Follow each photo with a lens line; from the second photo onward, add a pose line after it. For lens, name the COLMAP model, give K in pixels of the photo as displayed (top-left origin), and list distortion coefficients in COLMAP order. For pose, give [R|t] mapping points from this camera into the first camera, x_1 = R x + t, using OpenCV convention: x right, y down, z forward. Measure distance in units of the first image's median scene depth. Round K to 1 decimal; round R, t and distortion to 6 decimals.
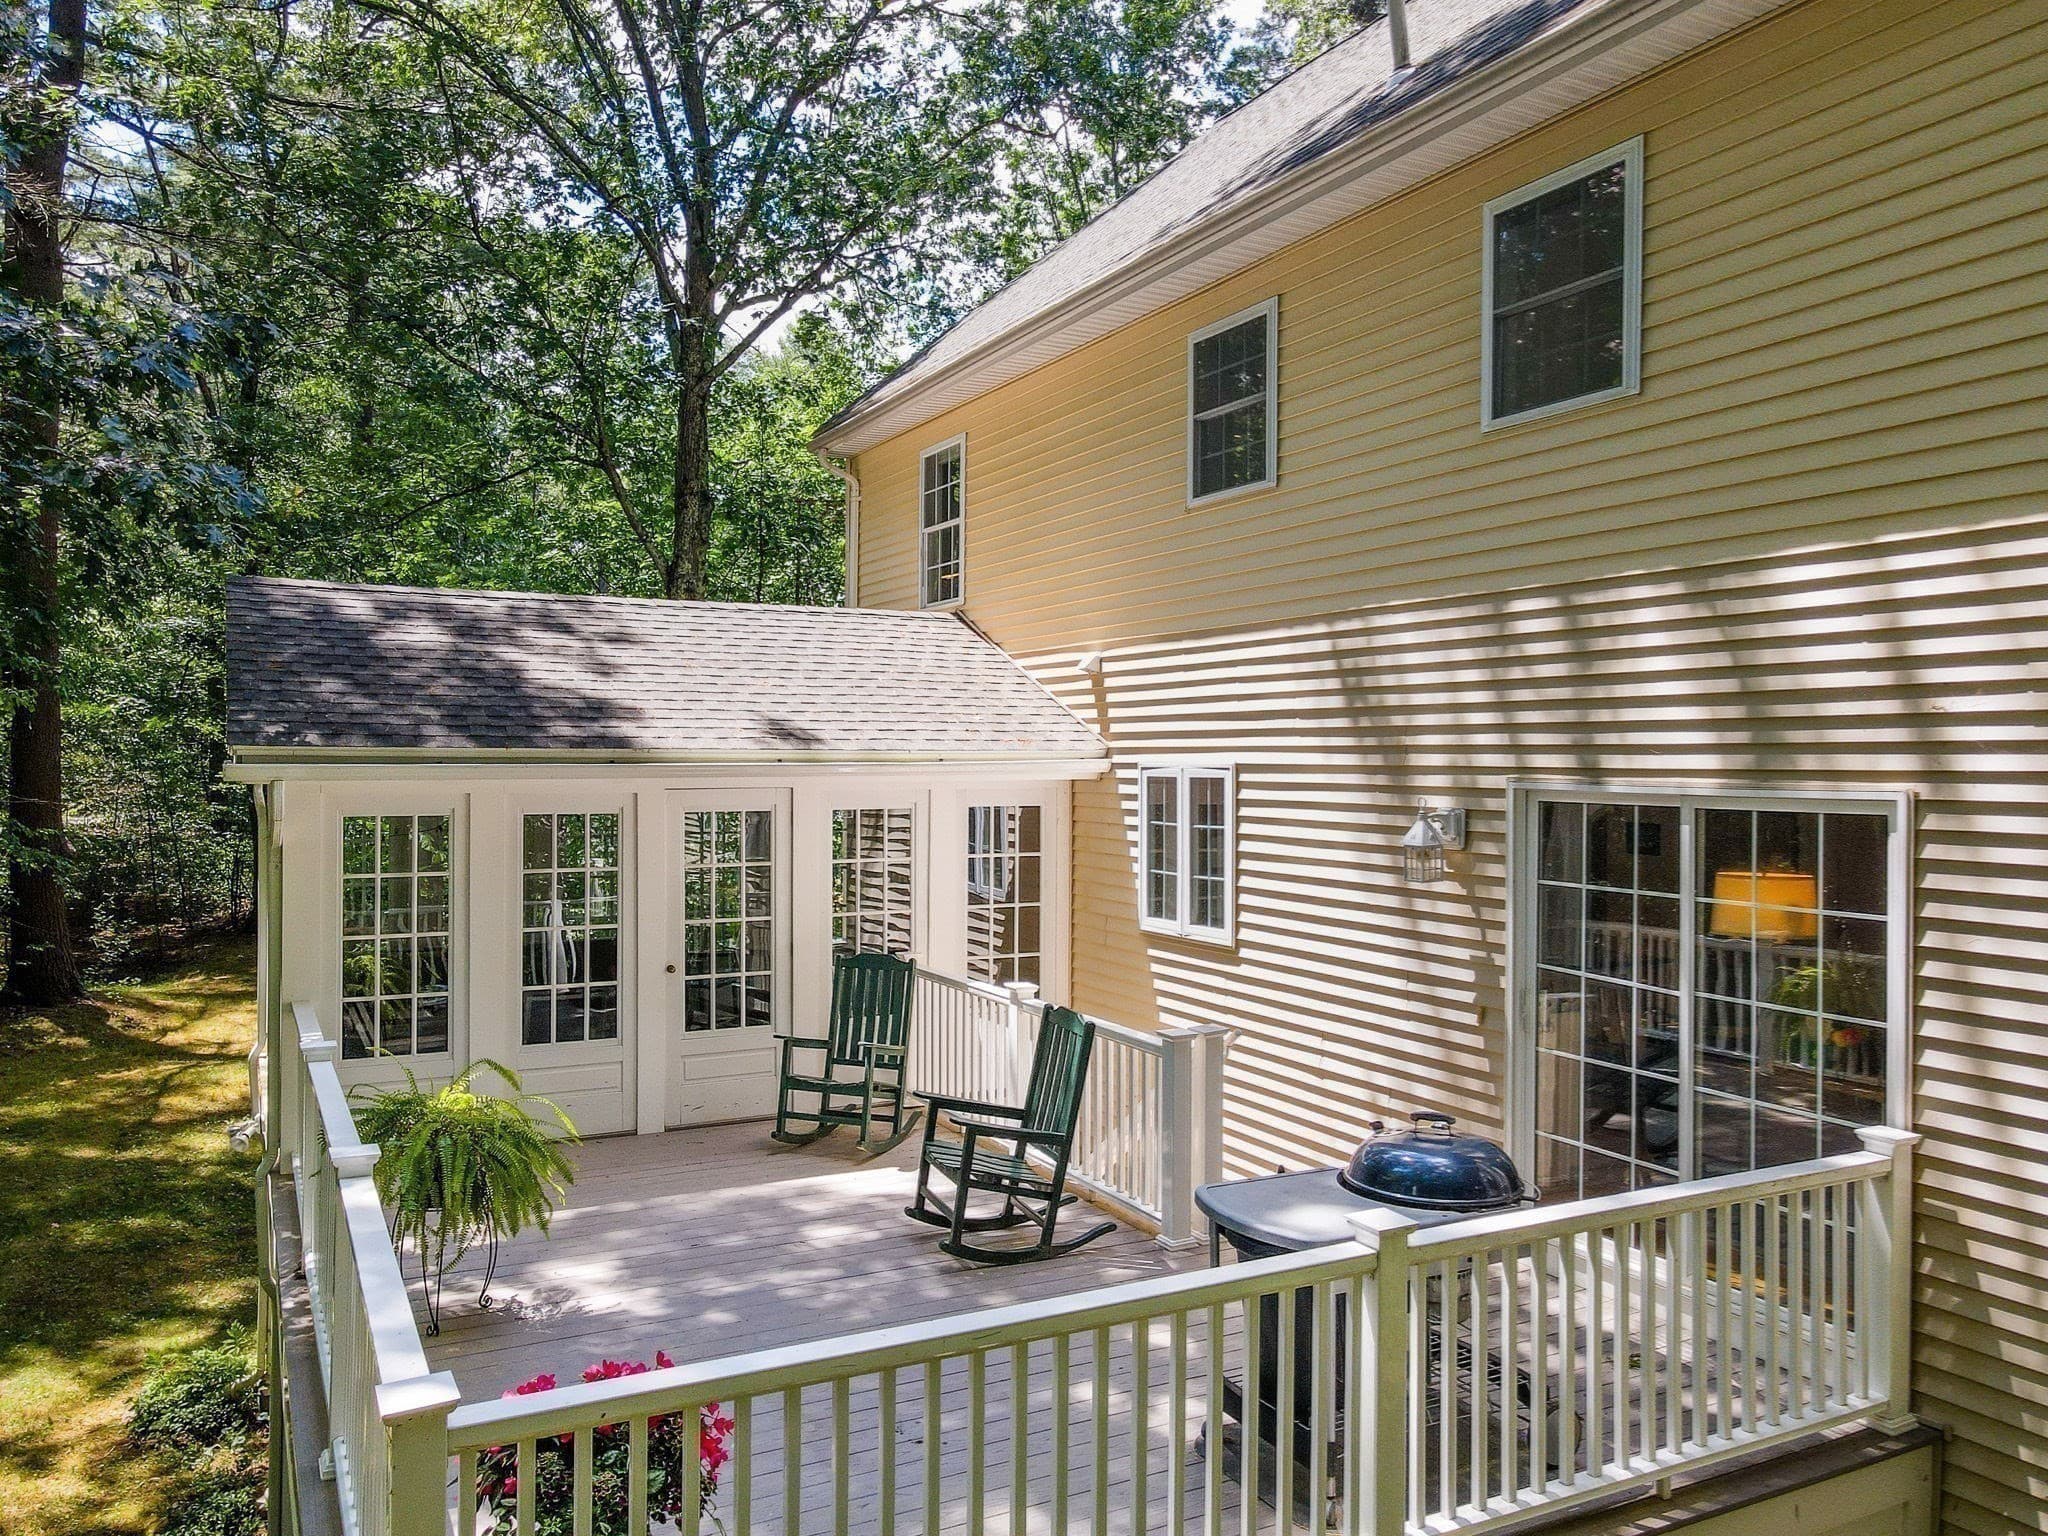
lens RADIAL K [[1547.0, 0, 1024.0], [0, 1547.0, 768.0], [0, 0, 1]] dist [0.012672, 0.003995]
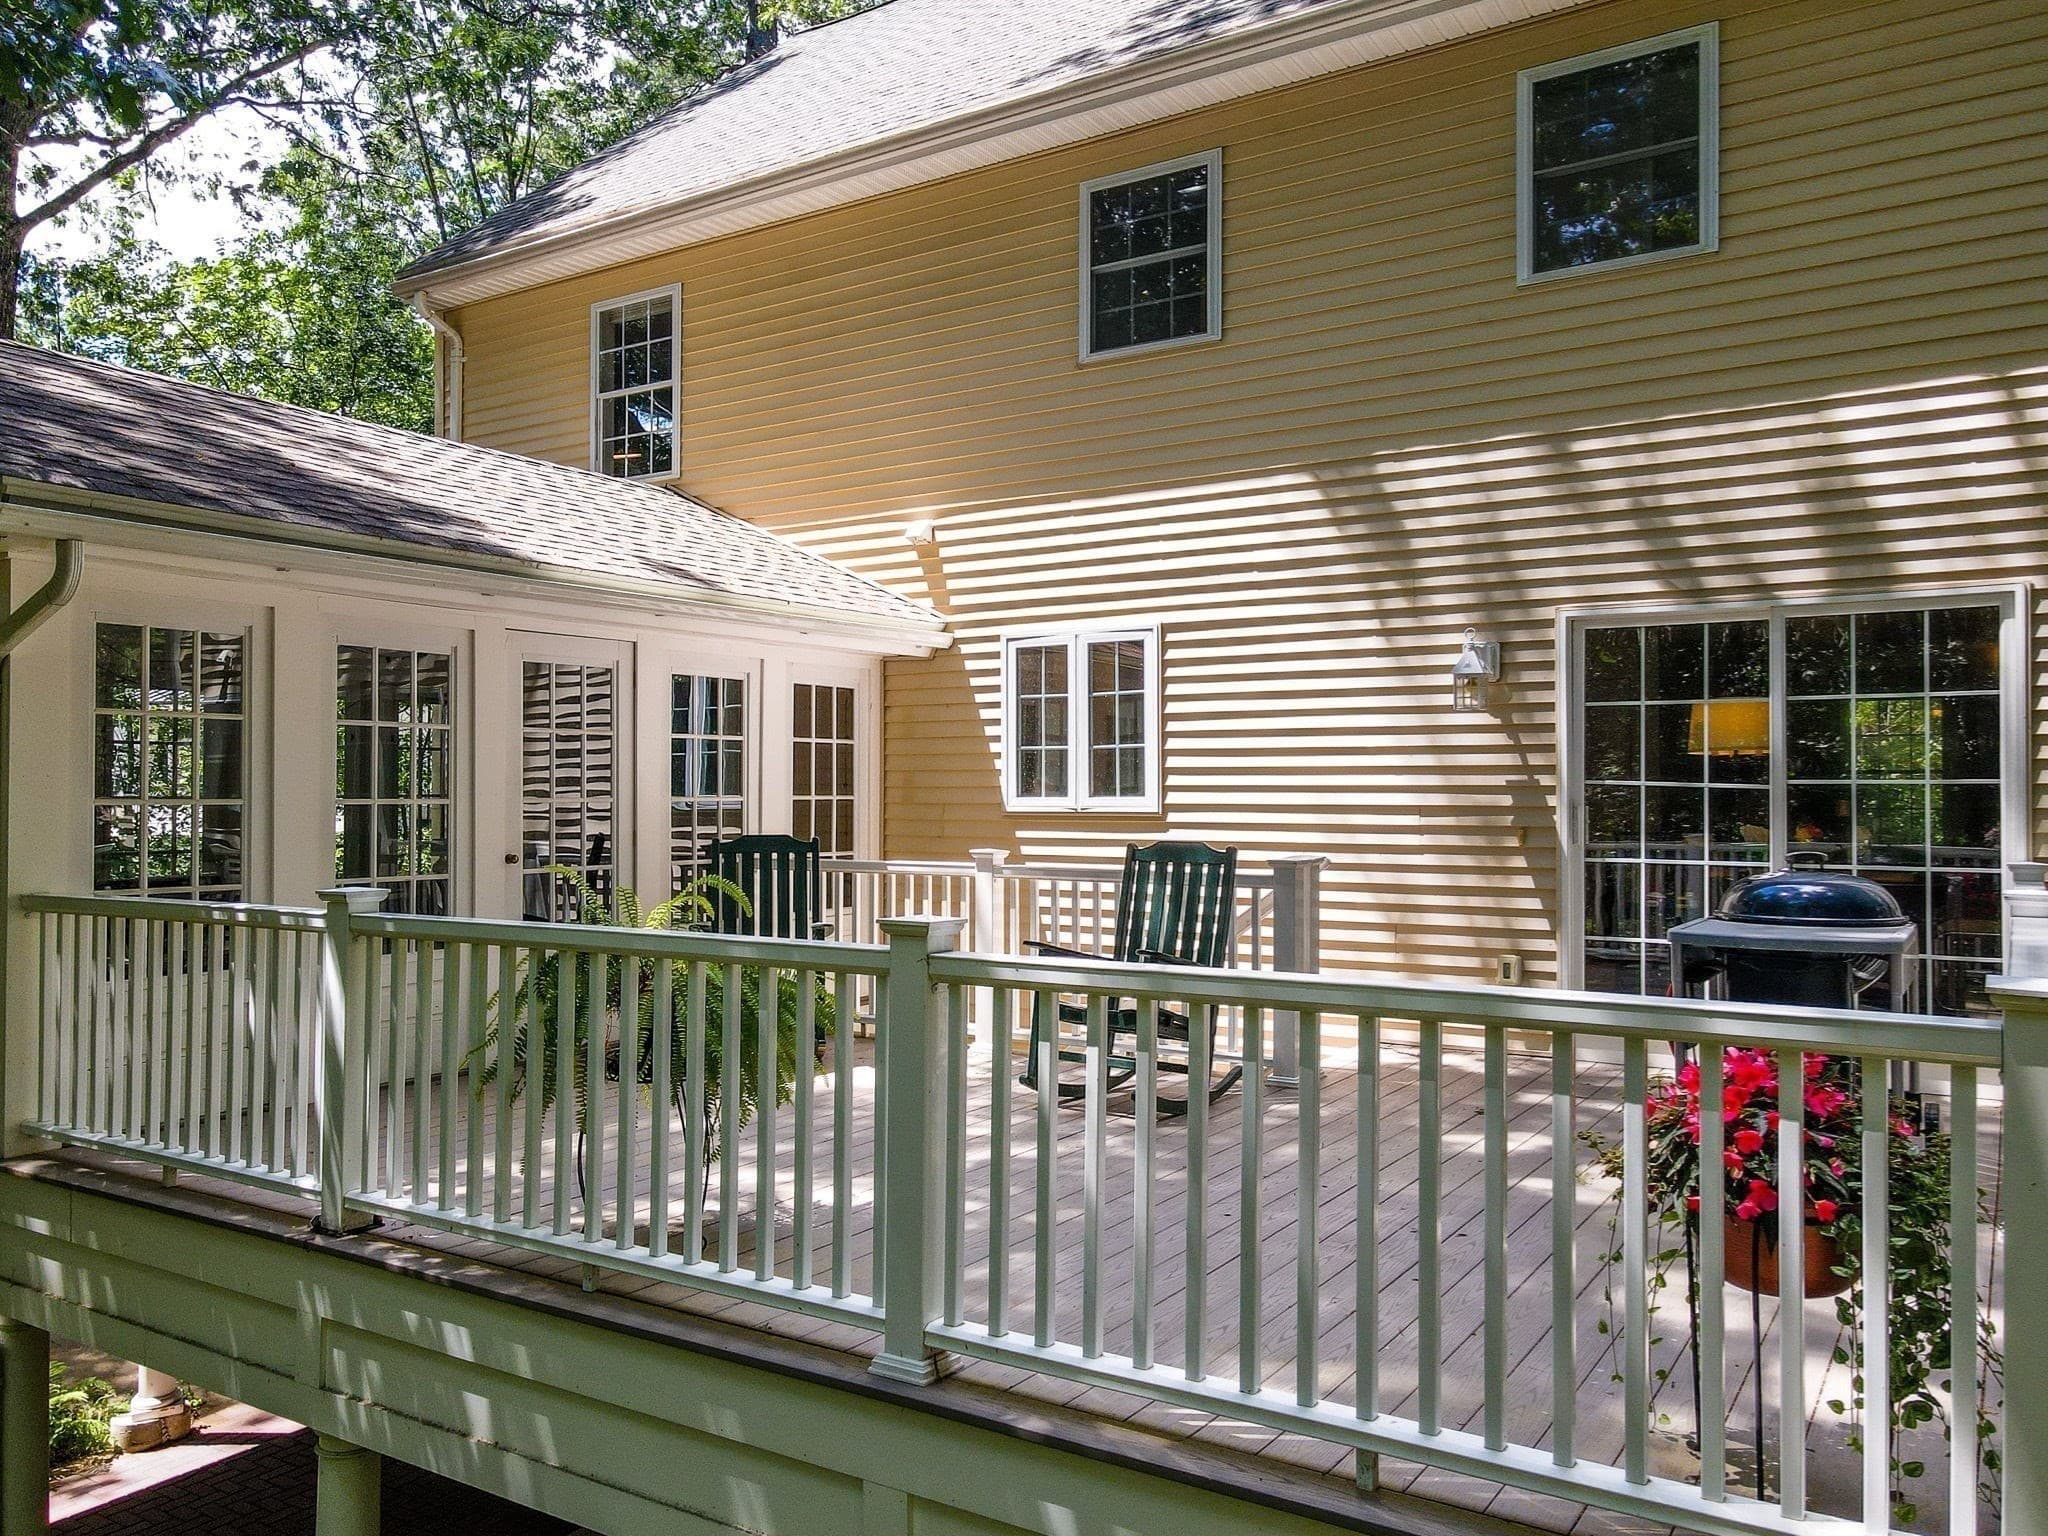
lens RADIAL K [[1547.0, 0, 1024.0], [0, 1547.0, 768.0], [0, 0, 1]] dist [0.012672, 0.003995]
pose [[0.872212, 0.007602, 0.489068, -0.394748], [0.002720, 0.999788, -0.020392, 0.102702], [-0.489120, 0.019117, 0.872007, 0.188488]]
